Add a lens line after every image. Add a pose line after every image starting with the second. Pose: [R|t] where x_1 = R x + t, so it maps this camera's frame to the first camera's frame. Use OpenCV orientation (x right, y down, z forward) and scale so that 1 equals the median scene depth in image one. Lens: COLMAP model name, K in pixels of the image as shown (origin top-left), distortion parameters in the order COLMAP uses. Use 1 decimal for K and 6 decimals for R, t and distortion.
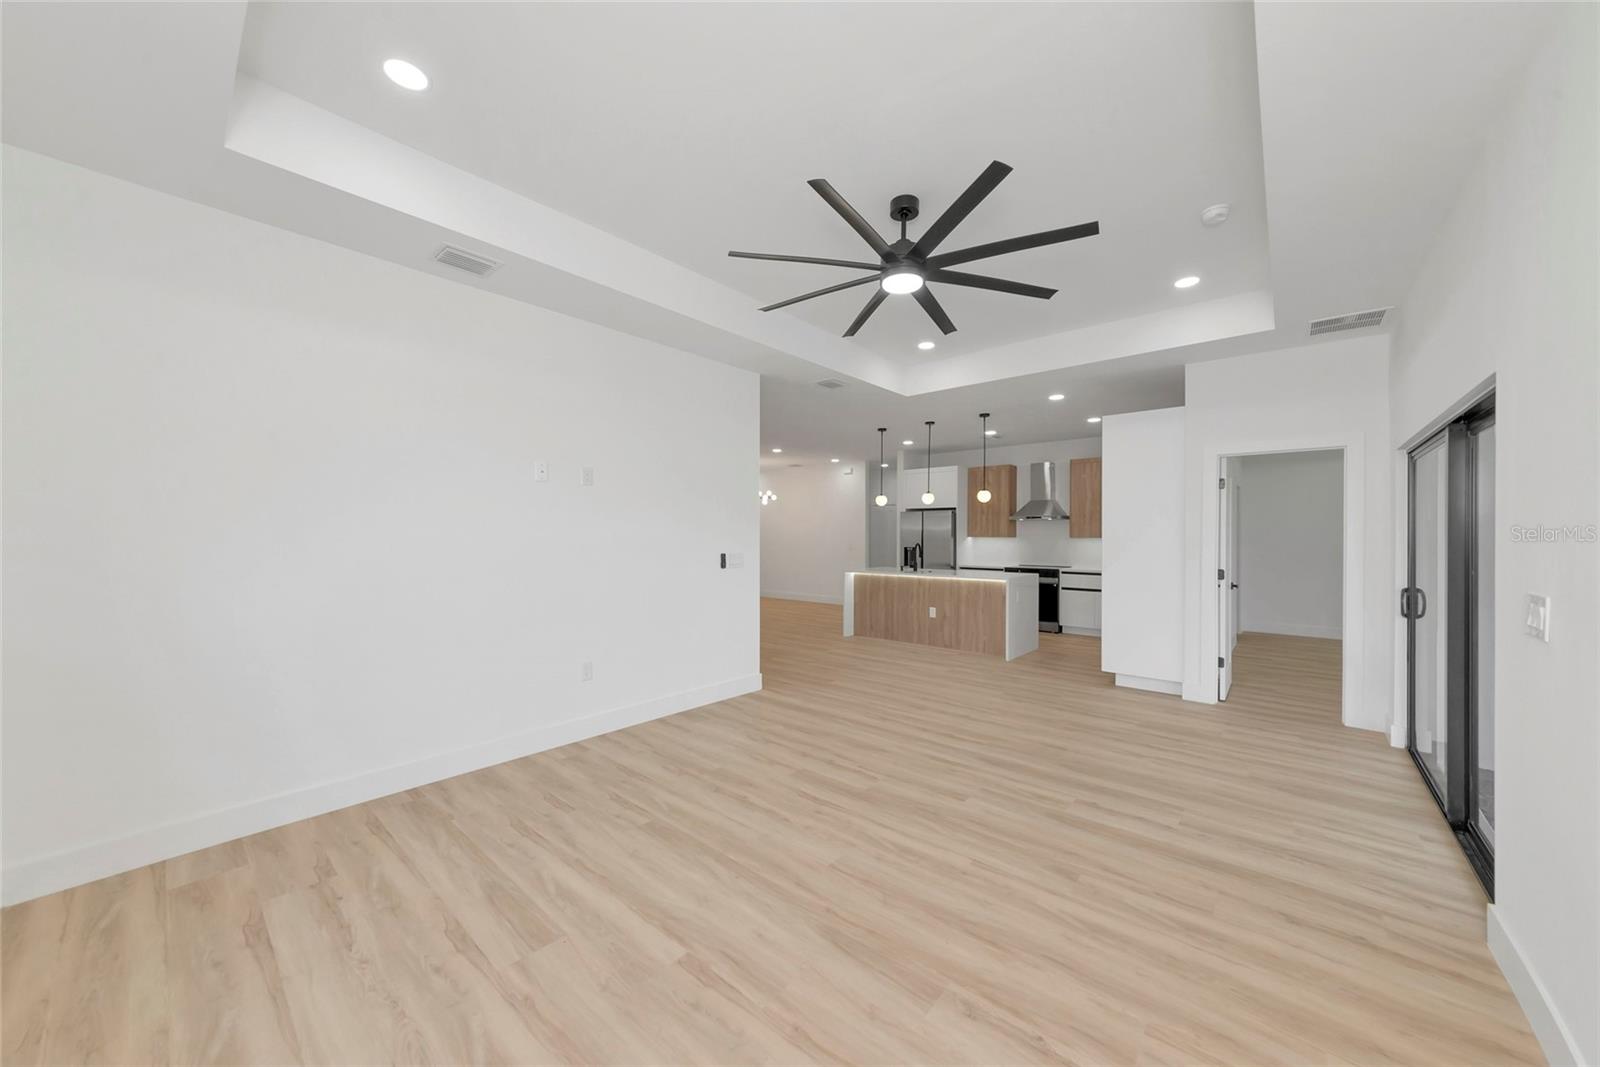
lens RADIAL K [[562.9, 0, 792.6], [0, 562.9, 535.2], [0, 0, 1]] dist [0.009684, -0.000069]
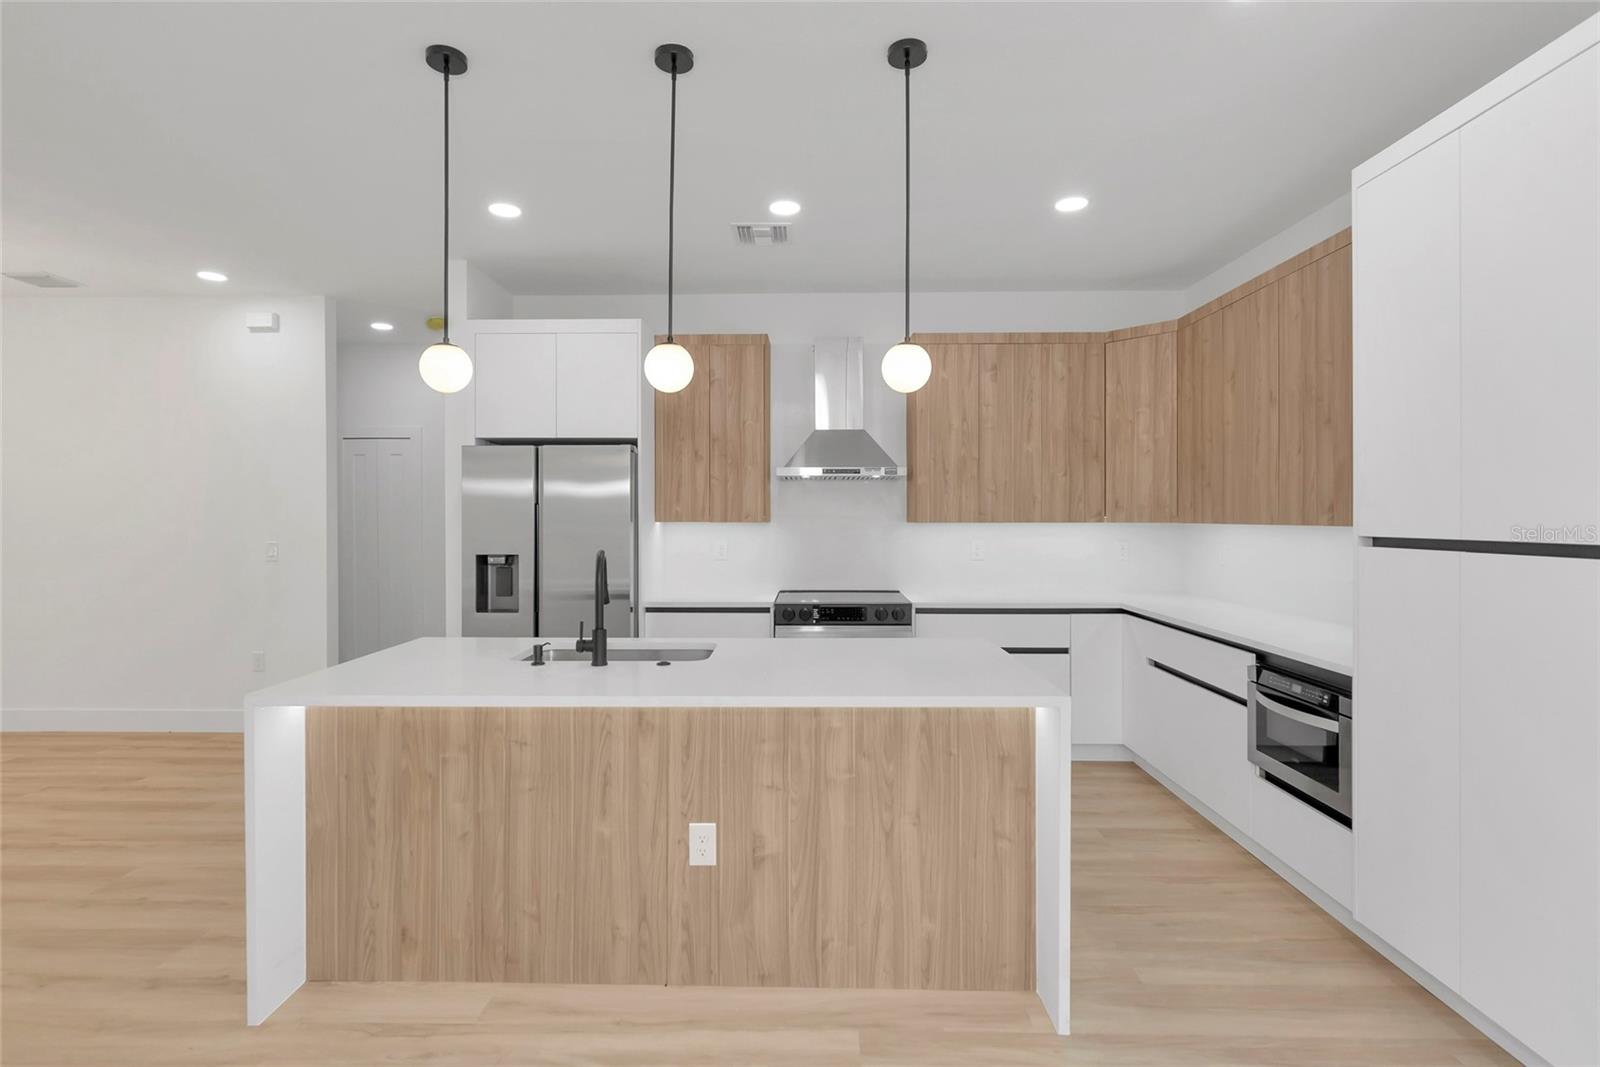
lens RADIAL K [[780.1, 0, 795.5], [0, 780.1, 520.4], [0, 0, 1]] dist [-0.000054, -0.000622]
pose [[0.764483, -0.005885, 0.644617, 0.058648], [0.001925, 0.999975, 0.006846, -0.001167], [-0.644641, -0.003993, 0.764475, 0.629451]]
